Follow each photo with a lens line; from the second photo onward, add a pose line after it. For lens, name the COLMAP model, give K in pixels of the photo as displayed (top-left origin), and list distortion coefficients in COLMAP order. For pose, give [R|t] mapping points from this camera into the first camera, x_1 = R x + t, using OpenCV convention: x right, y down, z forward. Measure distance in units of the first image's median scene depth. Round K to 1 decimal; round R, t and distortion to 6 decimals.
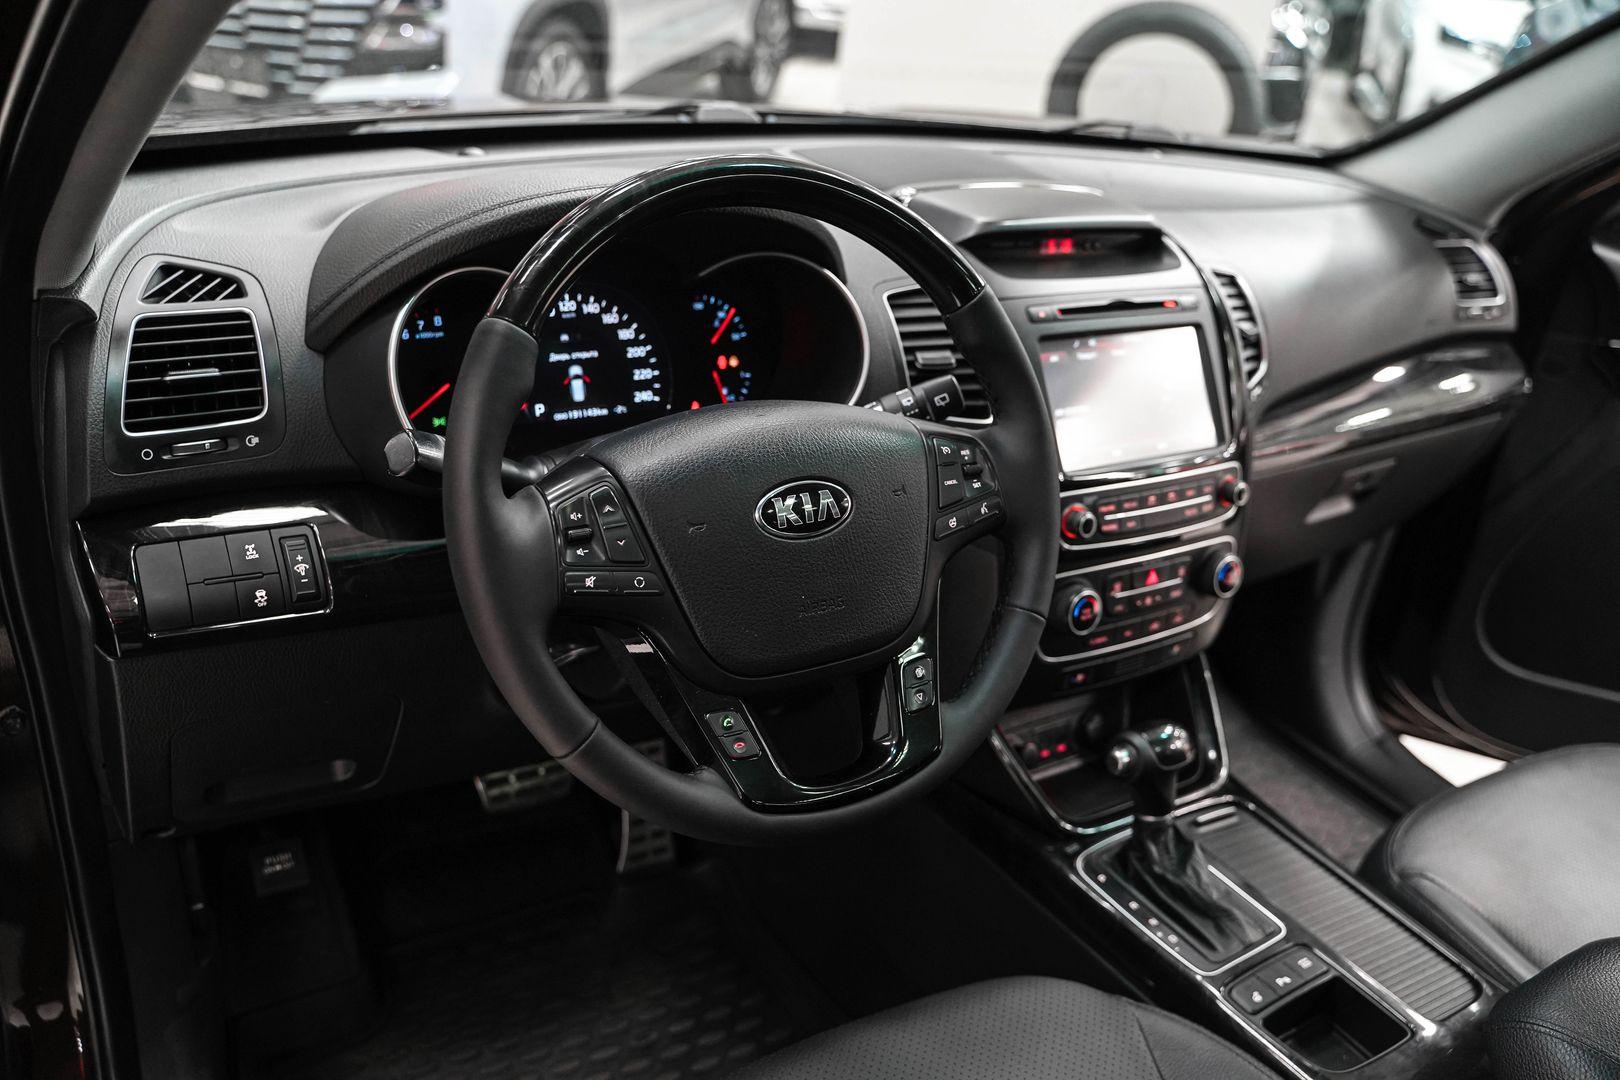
lens RADIAL K [[1322.9, 0, 800.3], [0, 1322.9, 549.5], [0, 0, 1]] dist [-0.125934, 0.123445]
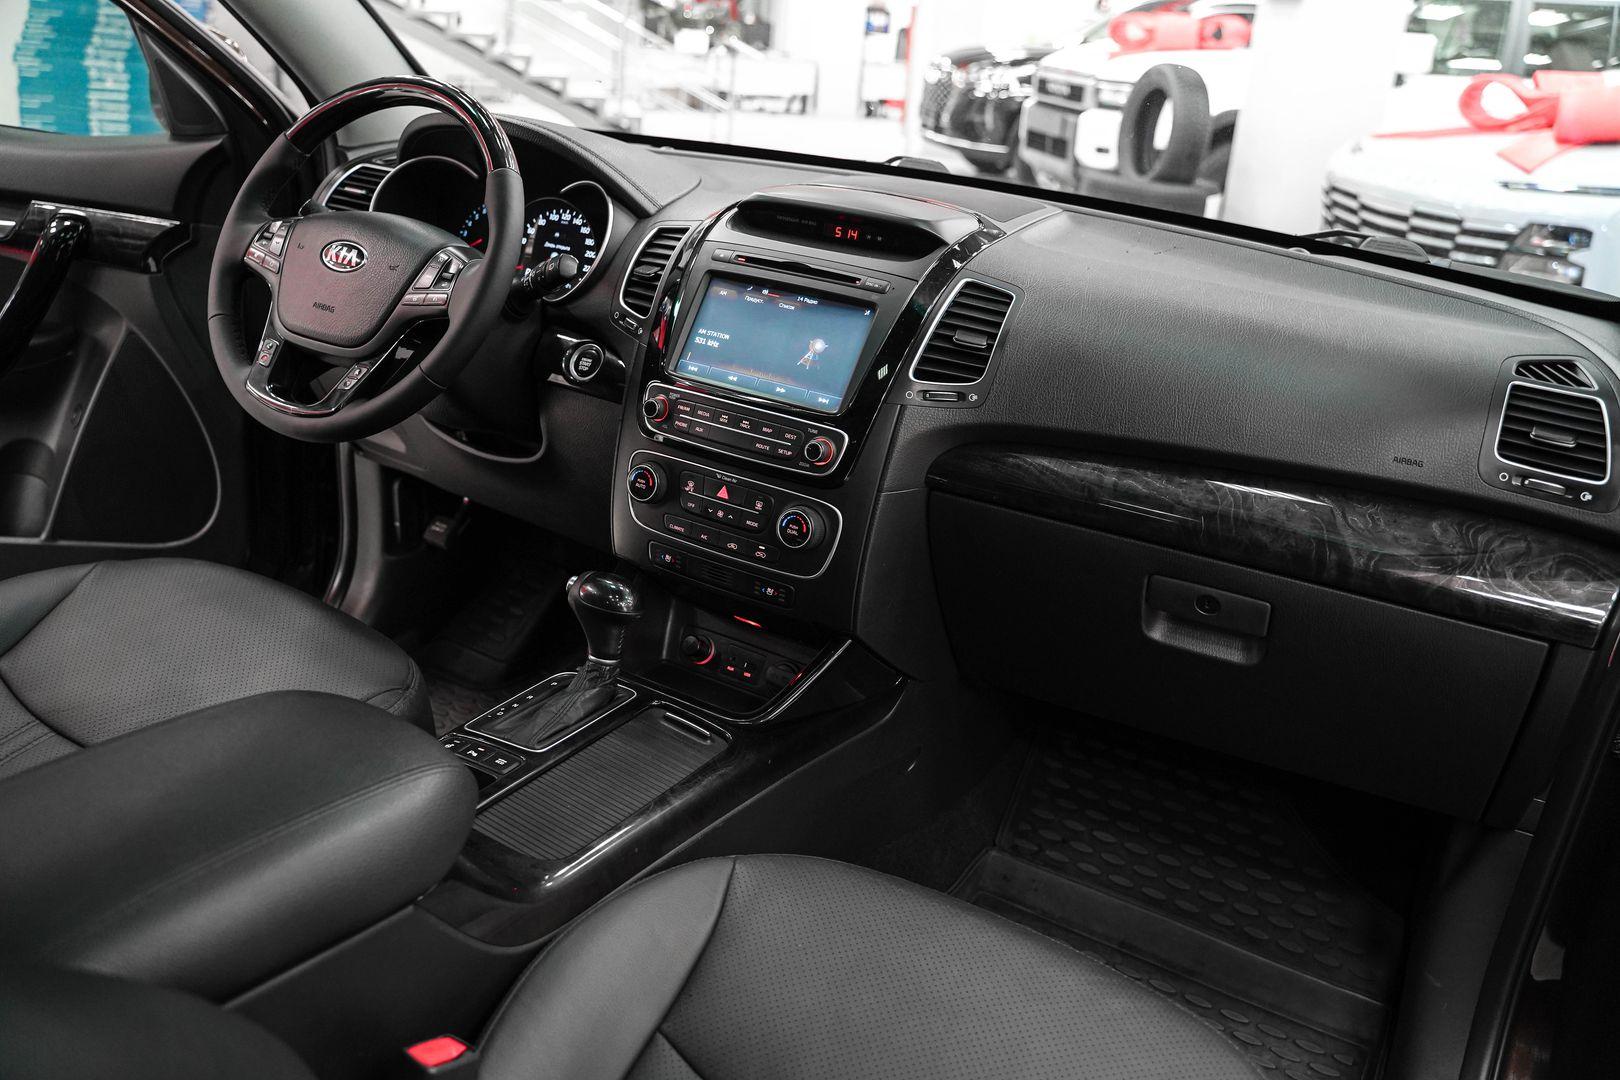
lens RADIAL K [[1309.5, 0, 810.0], [0, 1309.5, 540.0], [0, 0, 1]] dist [-0.132173, 0.108525]
pose [[0.463091, 0.261052, -0.846994, 1.355865], [-0.436360, 0.898949, 0.038487, -0.021041], [0.771451, 0.351772, 0.530207, 0.515480]]
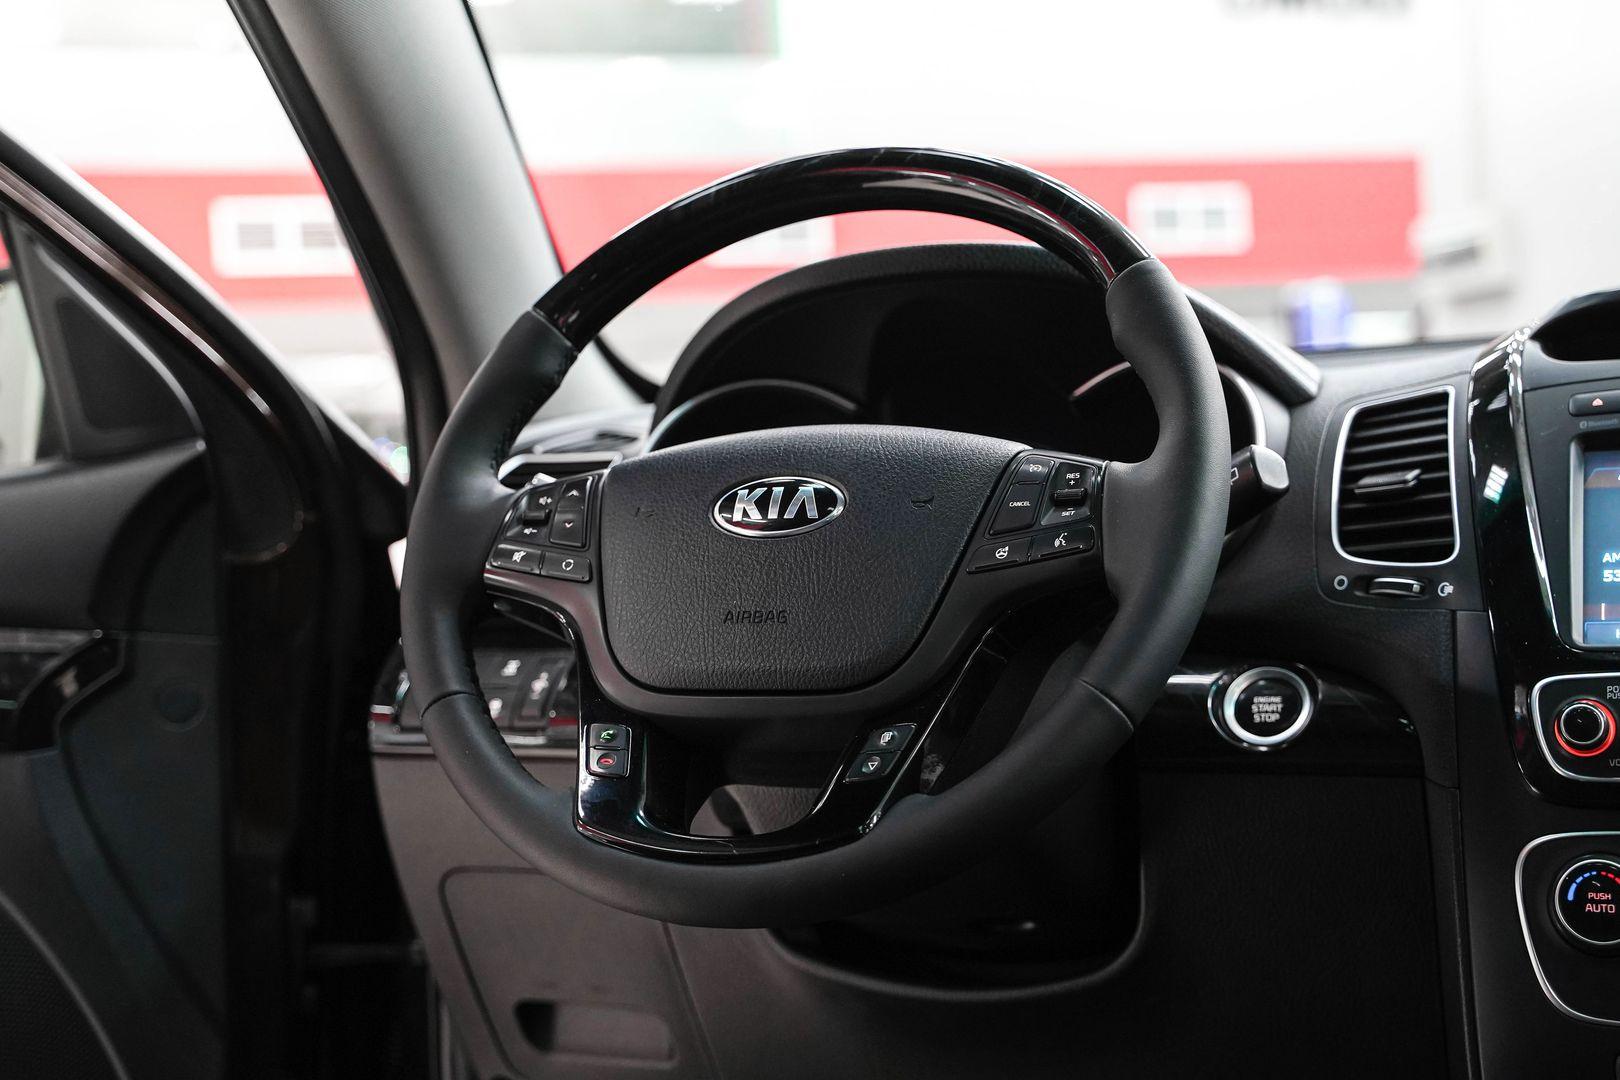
lens RADIAL K [[2268.2, 0, 810.0], [0, 2268.2, 540.0], [0, 0, 1]] dist [0.113207, -0.011692]
pose [[0.558934, -0.134092, -0.818298, 0.818998], [-0.278874, 0.898958, -0.337793, 0.319658], [0.780911, 0.417006, 0.465064, 0.289353]]
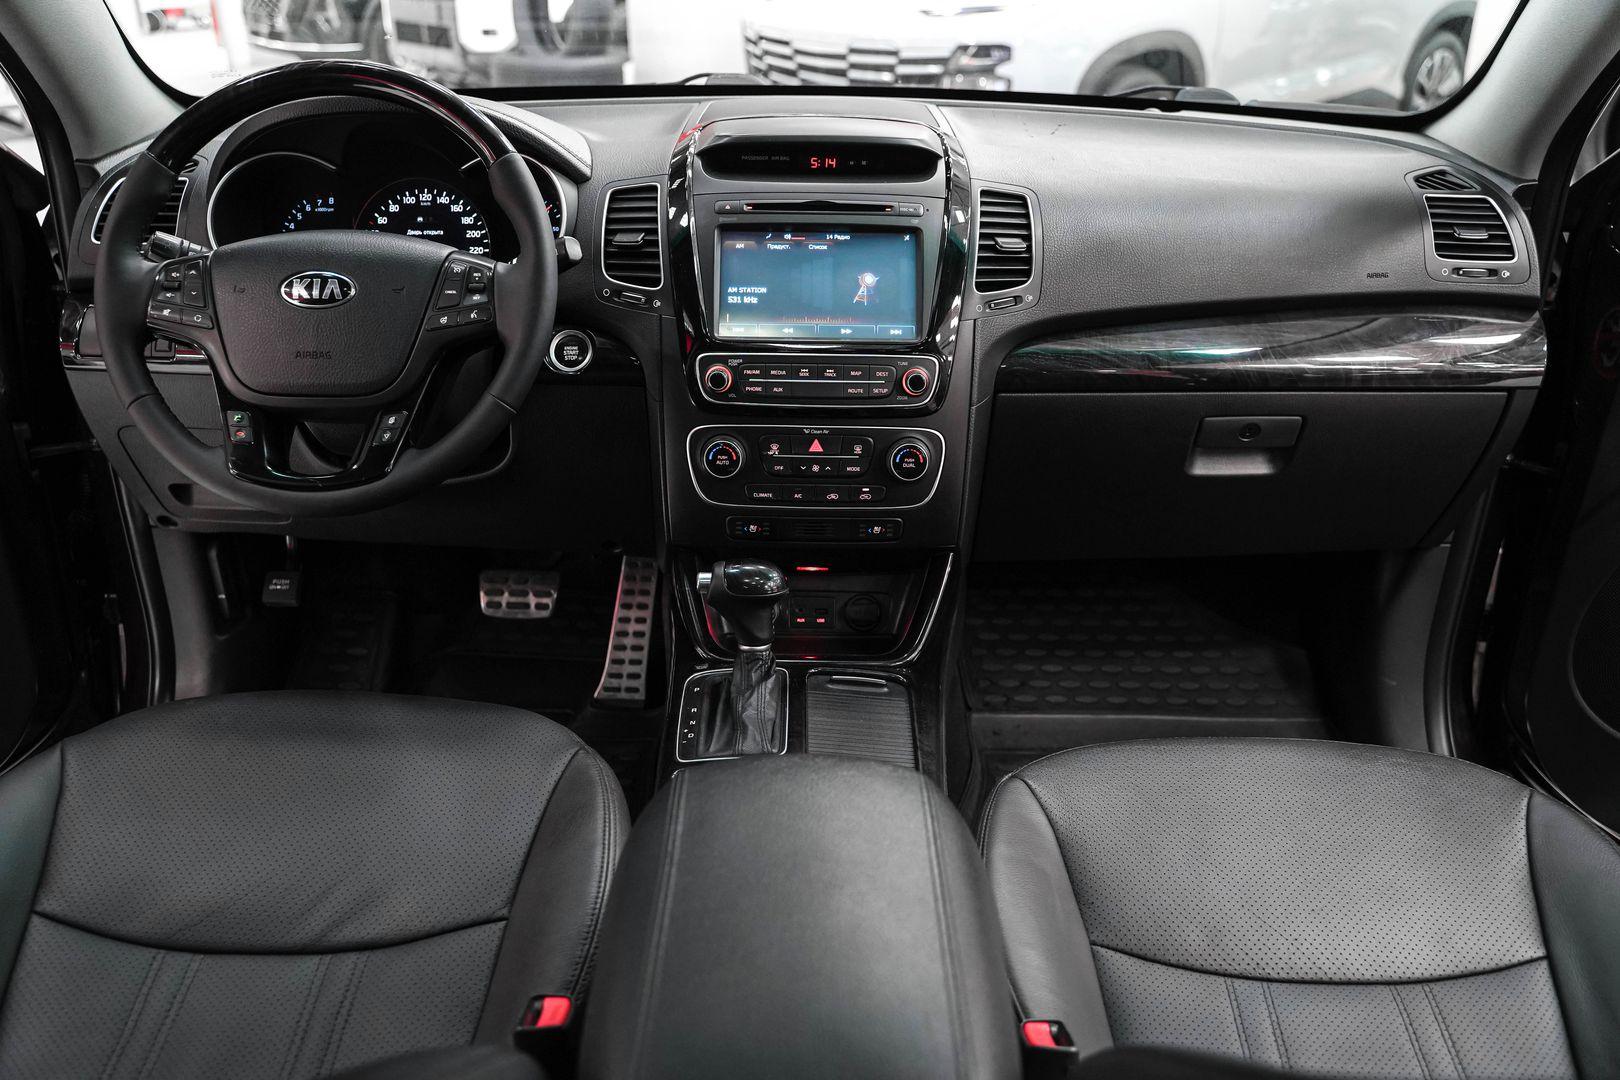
lens RADIAL K [[1322.9, 0, 800.3], [0, 1322.9, 549.5], [0, 0, 1]] dist [-0.125934, 0.123445]
pose [[0.837001, 0.138128, -0.529481, 0.918756], [-0.171035, 0.985174, -0.013363, 0.131807], [0.519786, 0.101745, 0.848216, 0.063831]]
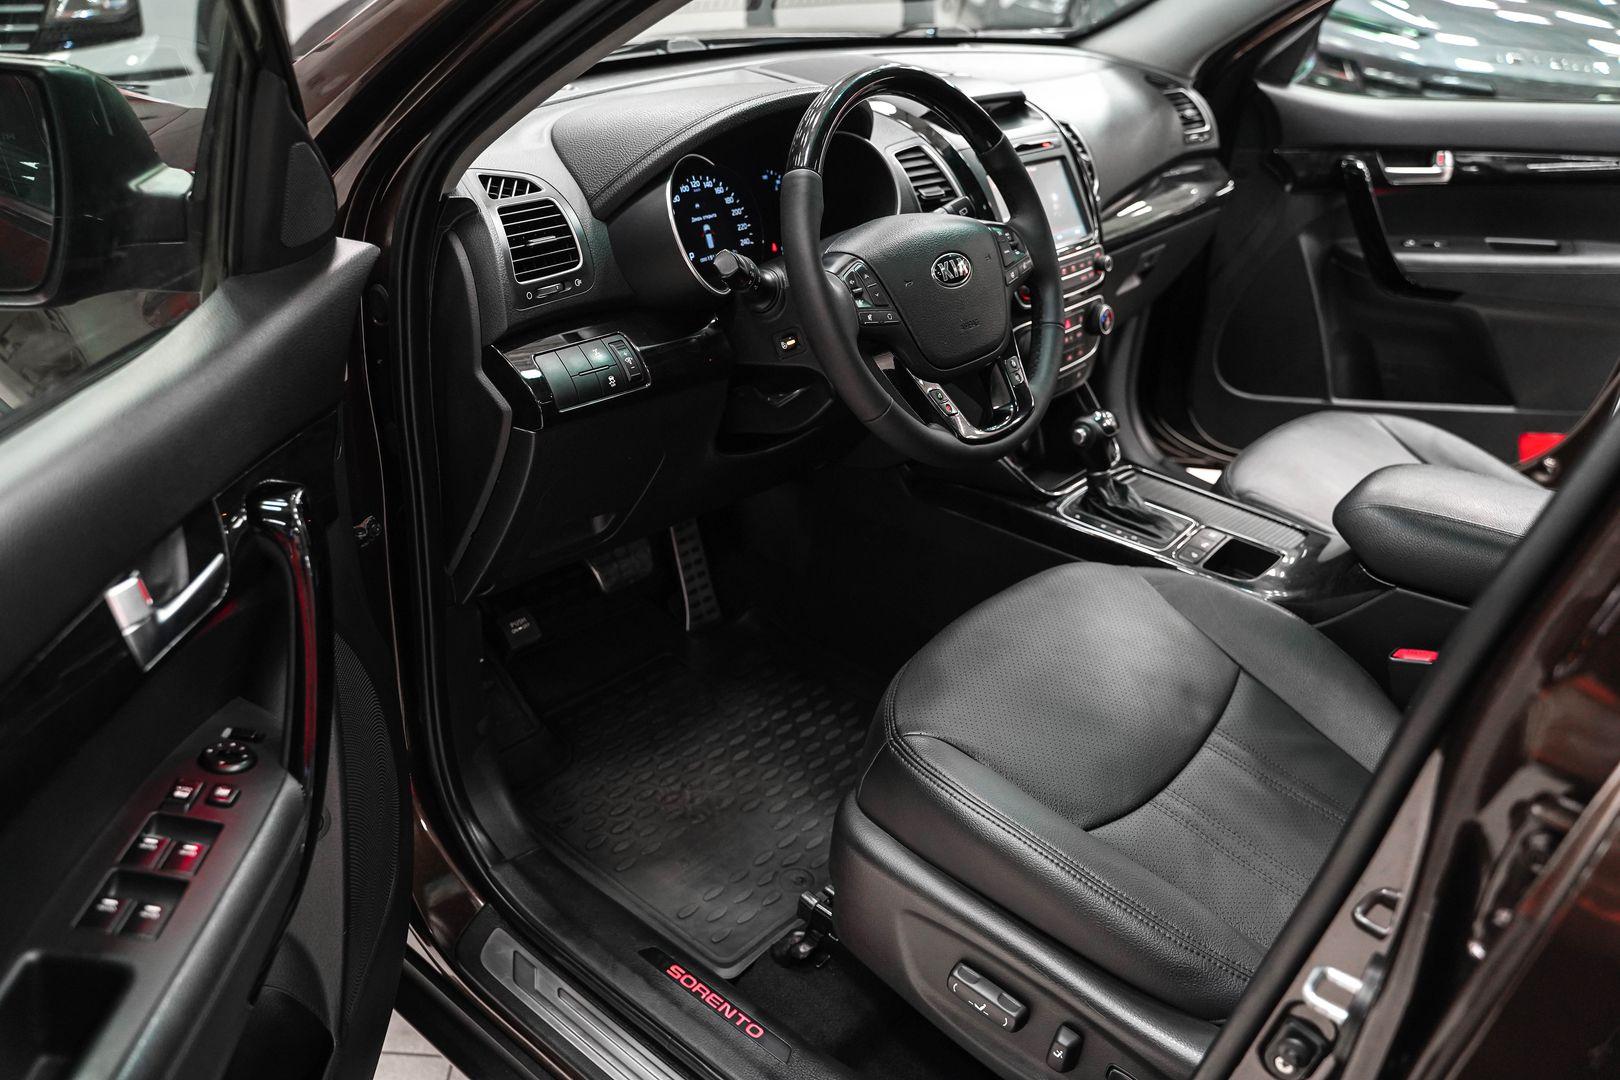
lens RADIAL K [[1322.9, 0, 800.3], [0, 1322.9, 549.5], [0, 0, 1]] dist [-0.125934, 0.123445]
pose [[0.951687, -0.183271, 0.246383, -0.483335], [0.168930, 0.982511, 0.078322, 0.114822], [-0.256428, -0.032916, 0.966003, -0.431509]]
